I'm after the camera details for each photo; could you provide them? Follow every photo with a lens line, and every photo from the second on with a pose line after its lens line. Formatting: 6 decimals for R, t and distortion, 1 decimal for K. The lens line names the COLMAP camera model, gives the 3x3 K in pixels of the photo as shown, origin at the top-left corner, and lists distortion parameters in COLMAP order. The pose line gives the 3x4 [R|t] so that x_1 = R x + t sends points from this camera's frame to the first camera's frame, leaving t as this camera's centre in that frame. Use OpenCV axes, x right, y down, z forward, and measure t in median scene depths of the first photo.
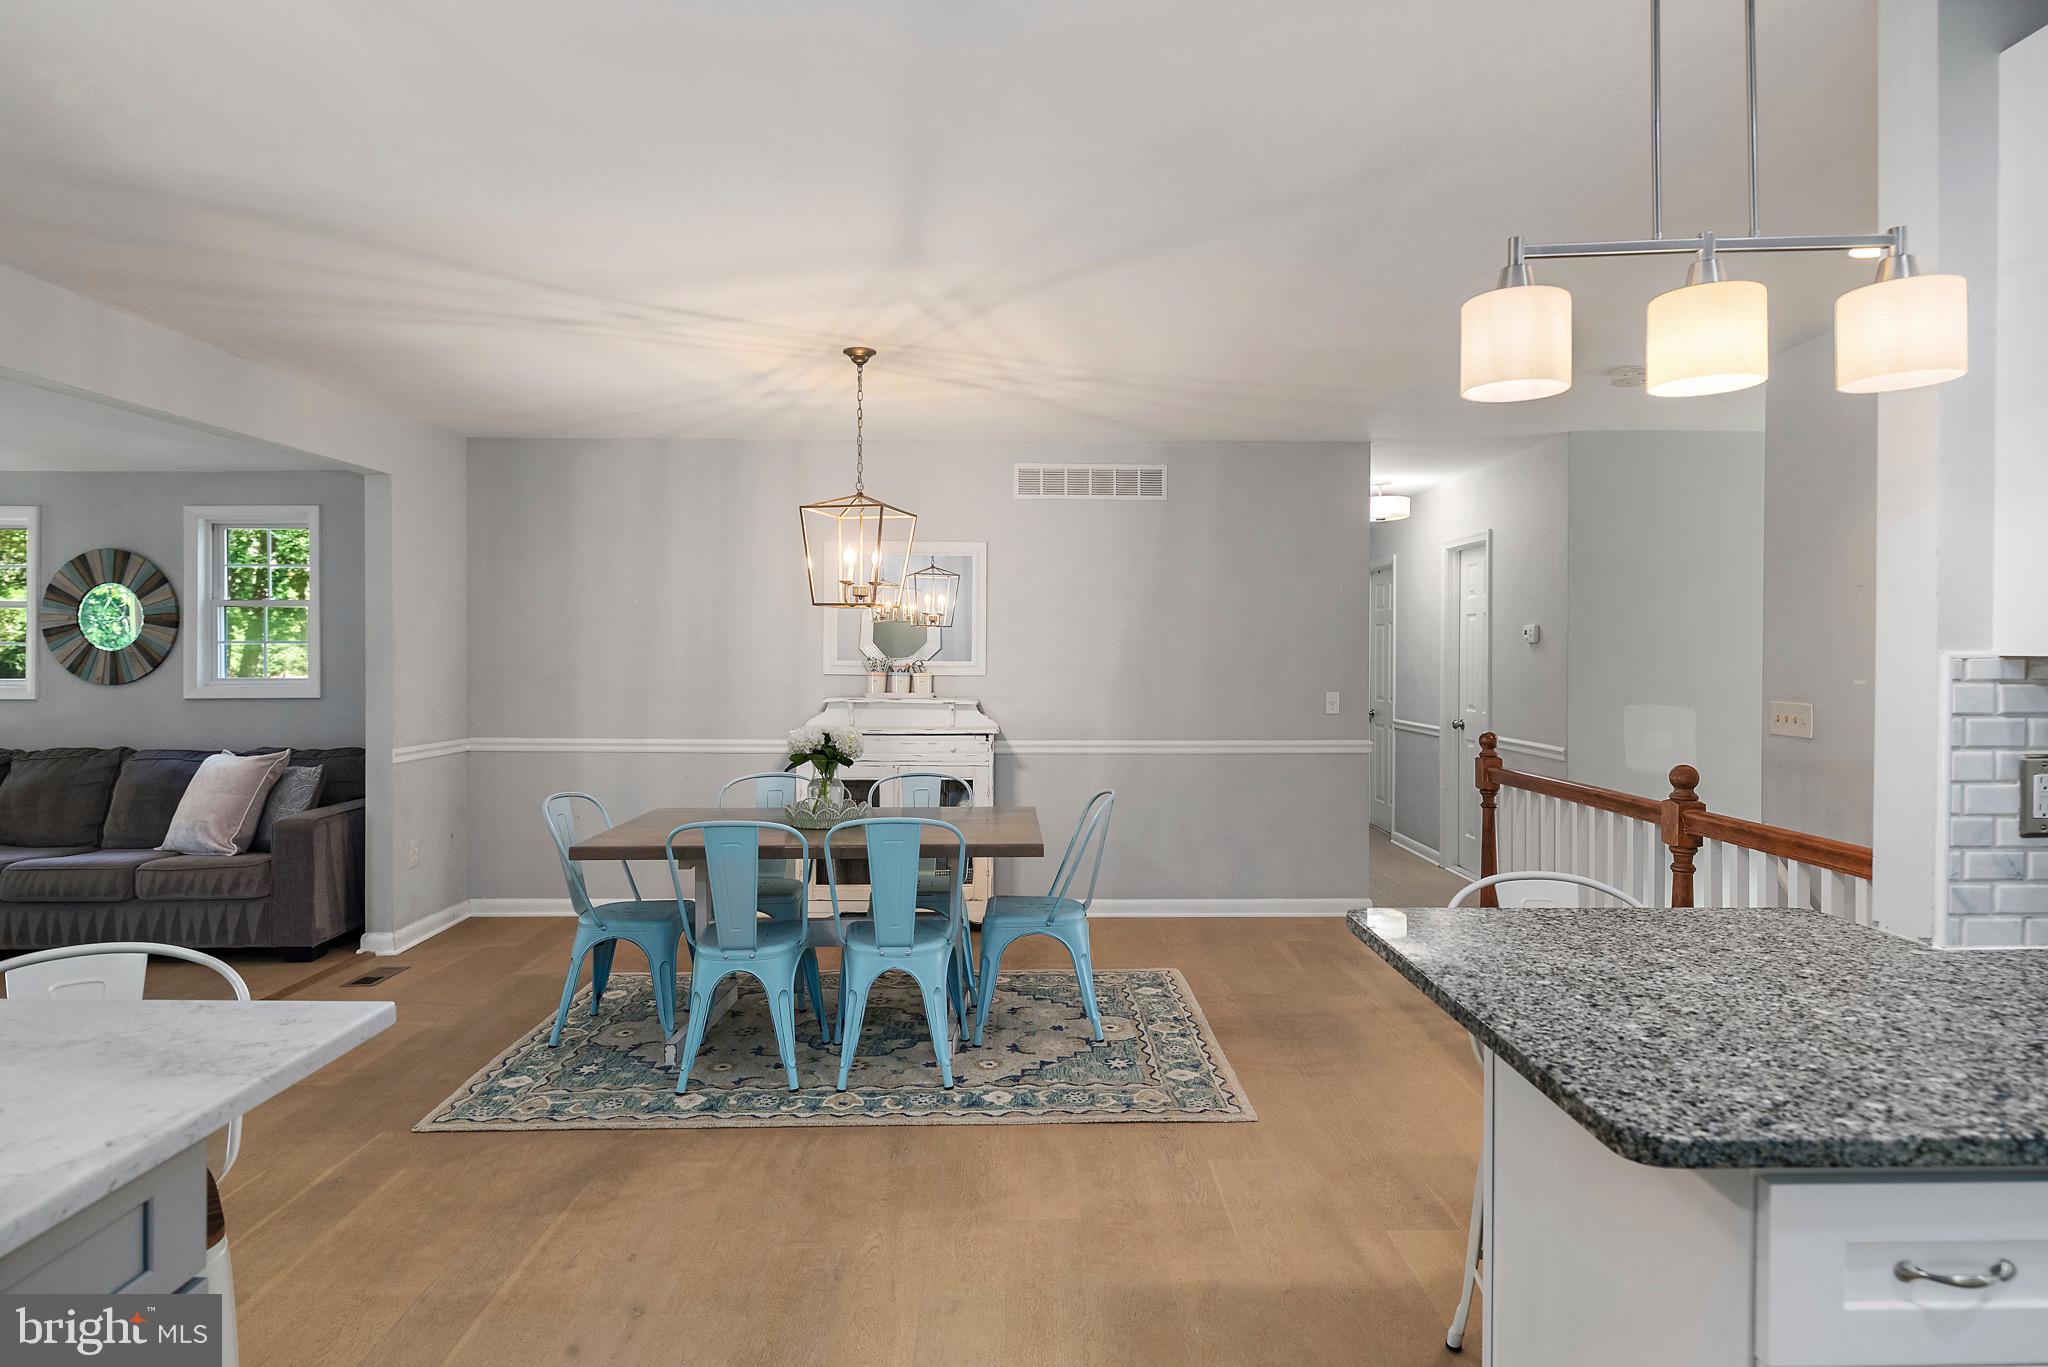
lens RADIAL K [[1111.0, 0, 1028.8], [0, 1111.0, 662.4], [0, 0, 1]] dist [0.001438, -0.000645]
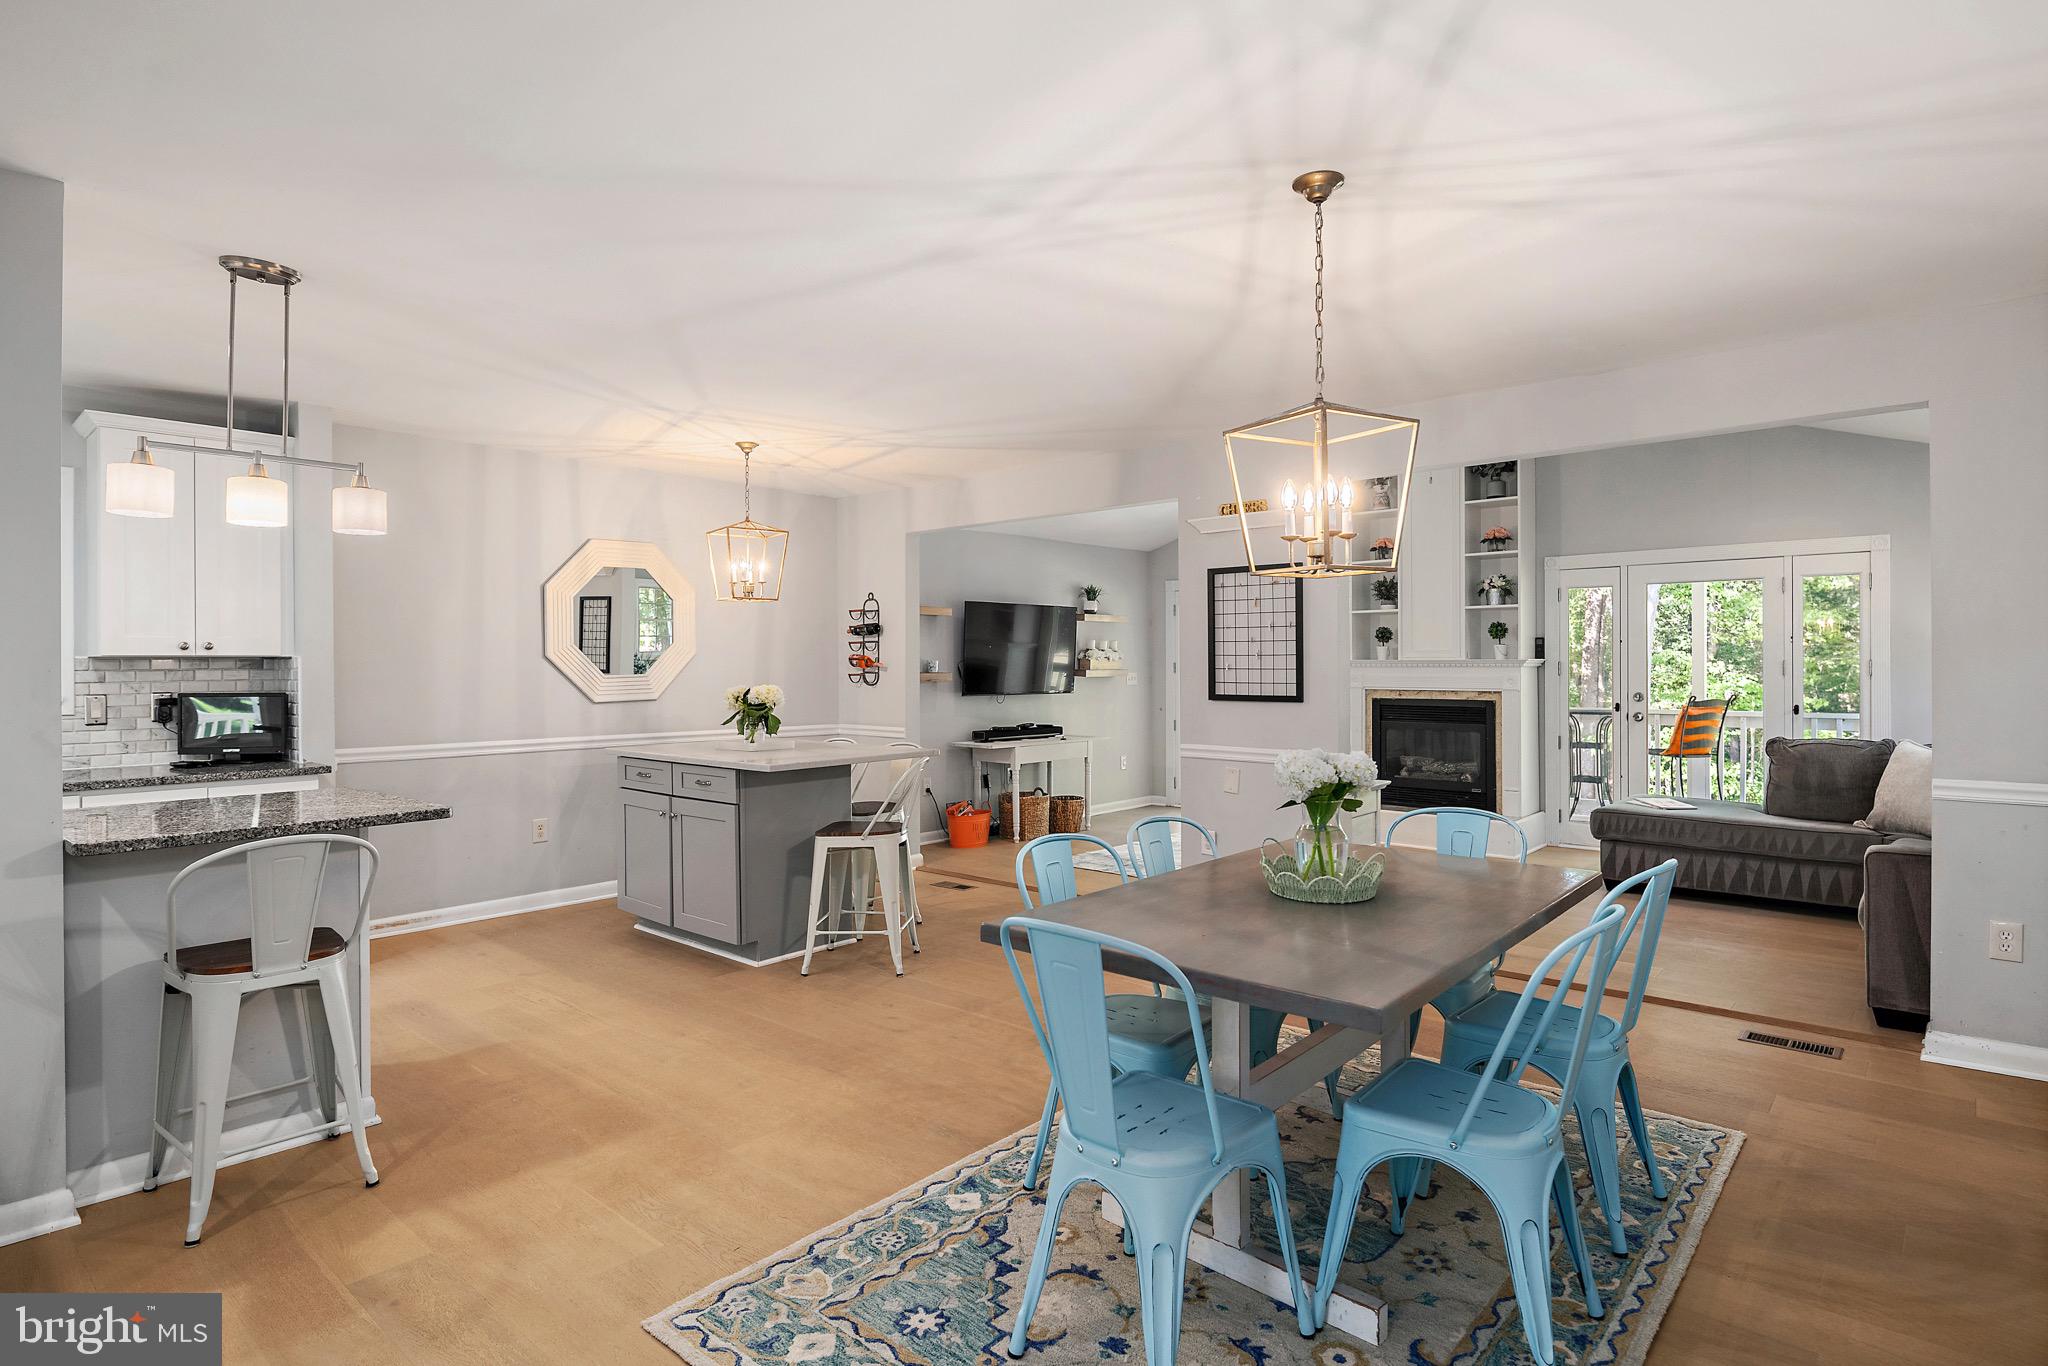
lens RADIAL K [[1066.0, 0, 1027.7], [0, 1066.0, 660.7], [0, 0, 1]] dist [-0.002302, -0.001549]
pose [[-0.669472, 0.001808, -0.742835, 0.419918], [-0.001537, 0.999992, 0.003819, -0.000861], [0.742836, 0.003699, -0.669463, 1.270794]]
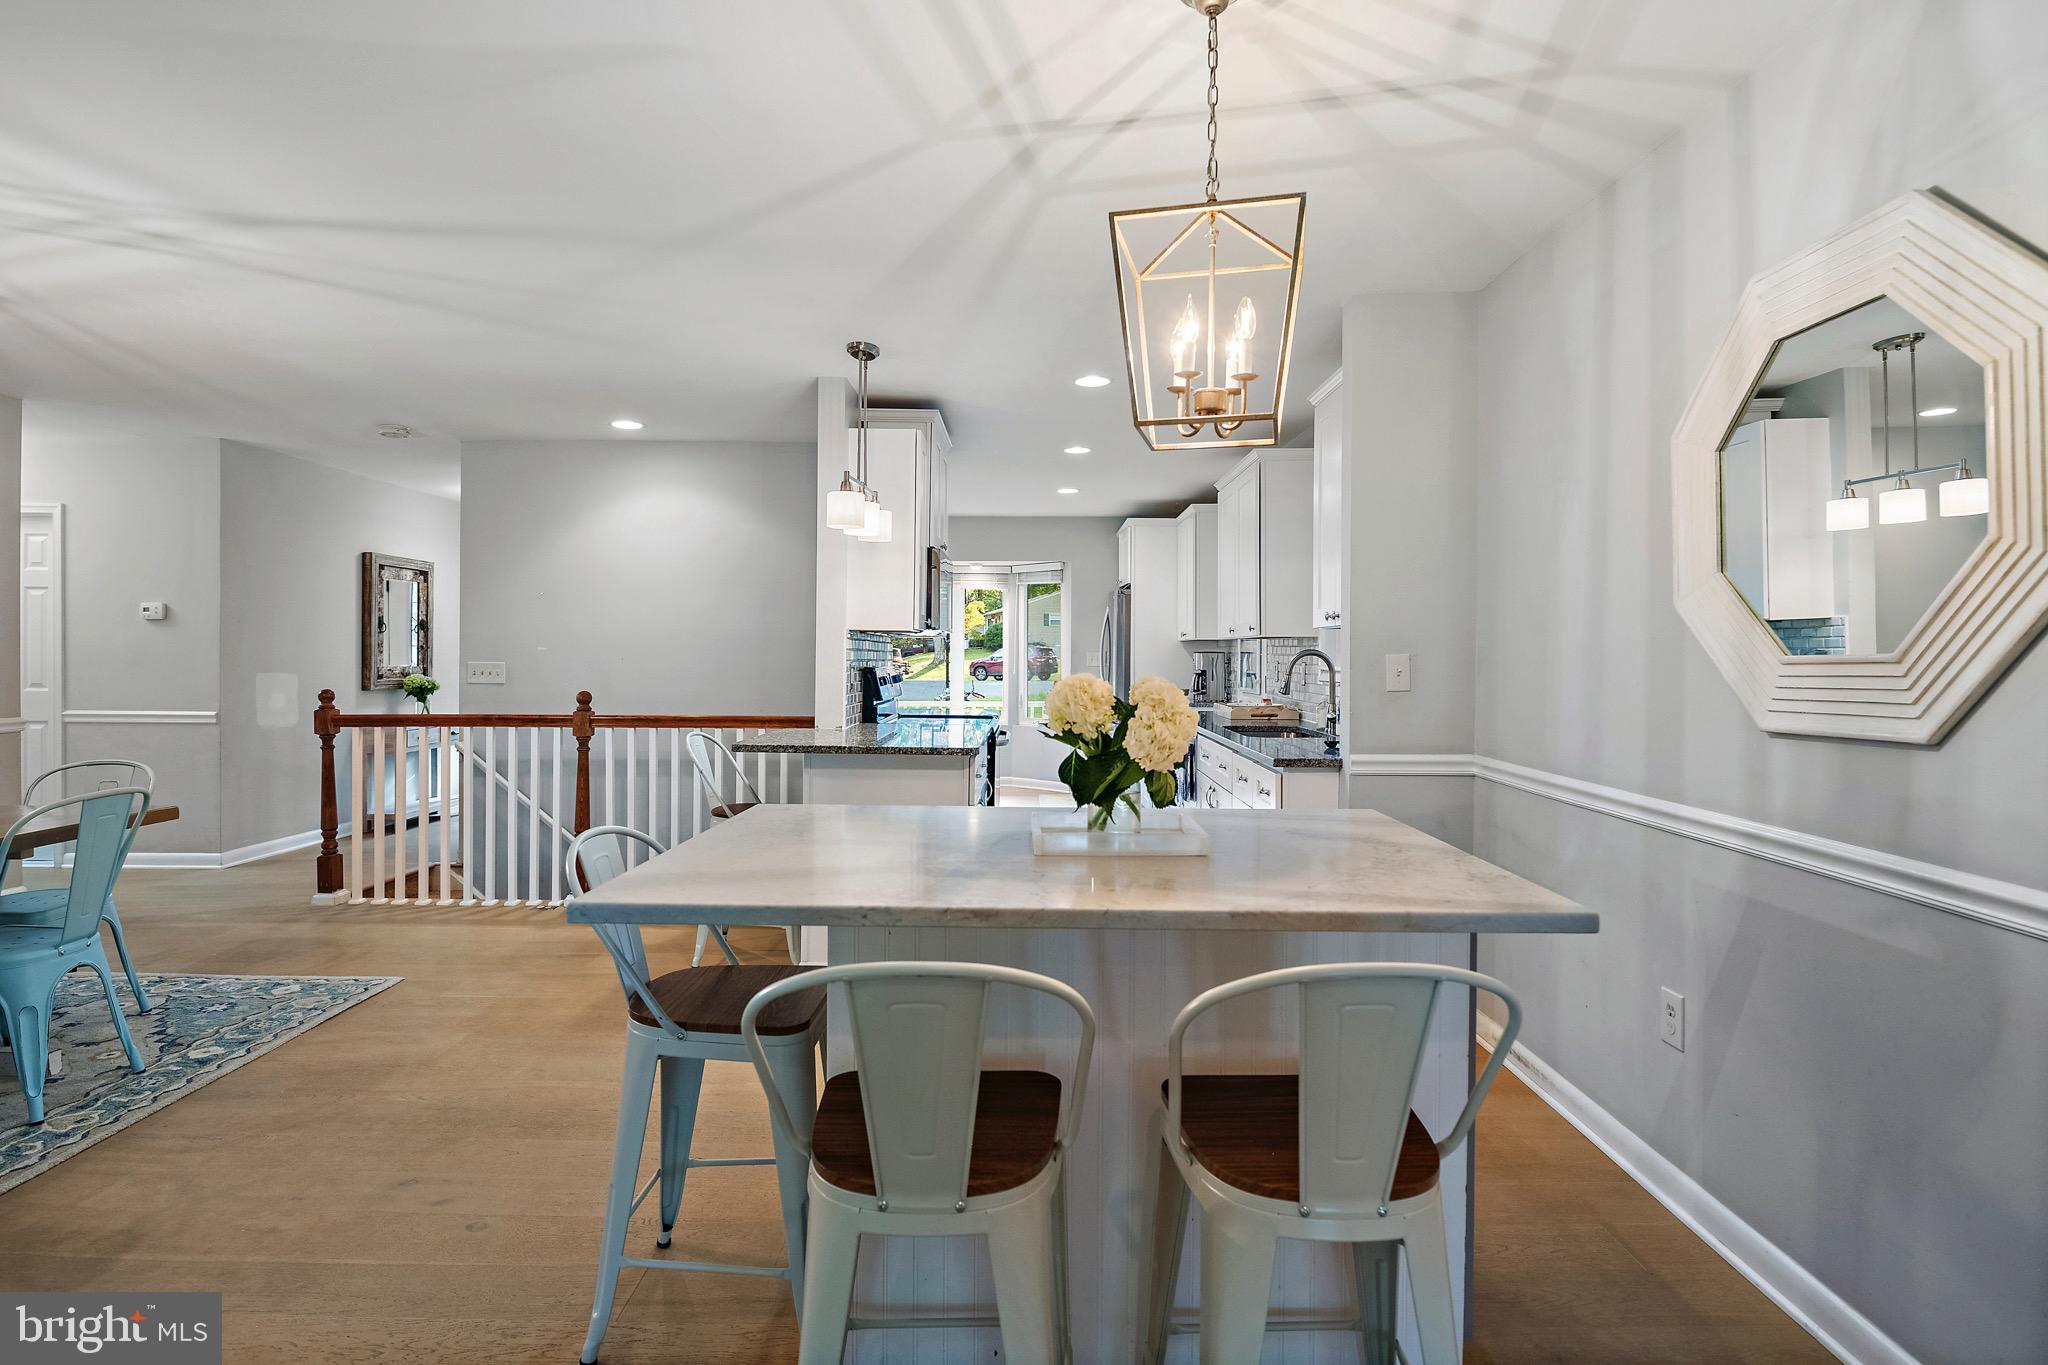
lens RADIAL K [[1031.8, 0, 1029.8], [0, 1031.8, 664.2], [0, 0, 1]] dist [0.002917, -0.006759]
pose [[0.010325, -0.010350, 0.999893, -0.782847], [0.001651, 0.999945, 0.010334, 0.024735], [-0.999945, 0.001544, 0.010342, 0.197716]]
